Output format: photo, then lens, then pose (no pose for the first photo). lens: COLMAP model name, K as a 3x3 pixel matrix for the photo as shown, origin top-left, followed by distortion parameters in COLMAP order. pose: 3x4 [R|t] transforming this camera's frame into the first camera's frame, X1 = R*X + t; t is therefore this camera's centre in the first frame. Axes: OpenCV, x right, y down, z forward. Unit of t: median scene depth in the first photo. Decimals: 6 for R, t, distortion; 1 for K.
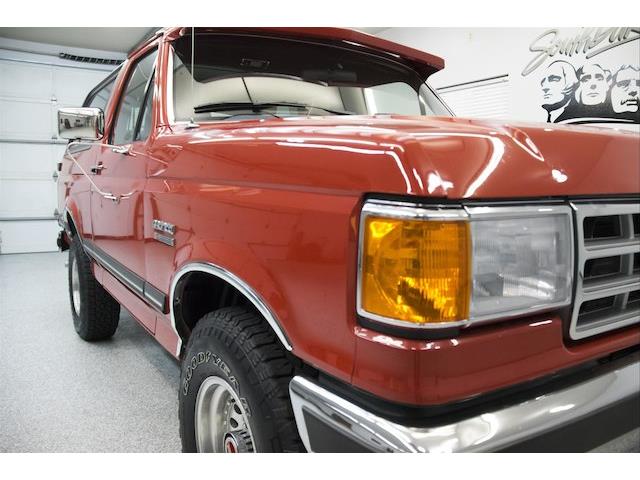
lens RADIAL K [[525.5, 0, 315.8], [0, 525.5, 233.8], [0, 0, 1]] dist [-0.162123, 0.132510]
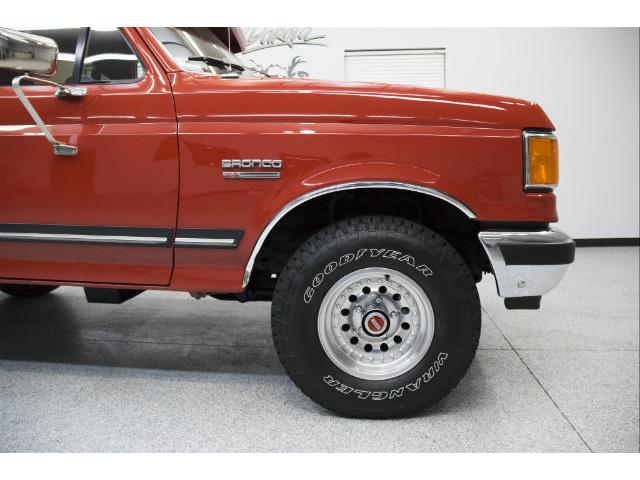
lens RADIAL K [[525.5, 0, 318.1], [0, 525.5, 224.4], [0, 0, 1]] dist [-0.162123, 0.132510]
pose [[0.637197, -0.085563, 0.765937, -0.573531], [0.082619, 0.995675, 0.042494, 0.044893], [-0.766260, 0.036204, 0.641510, 0.109554]]
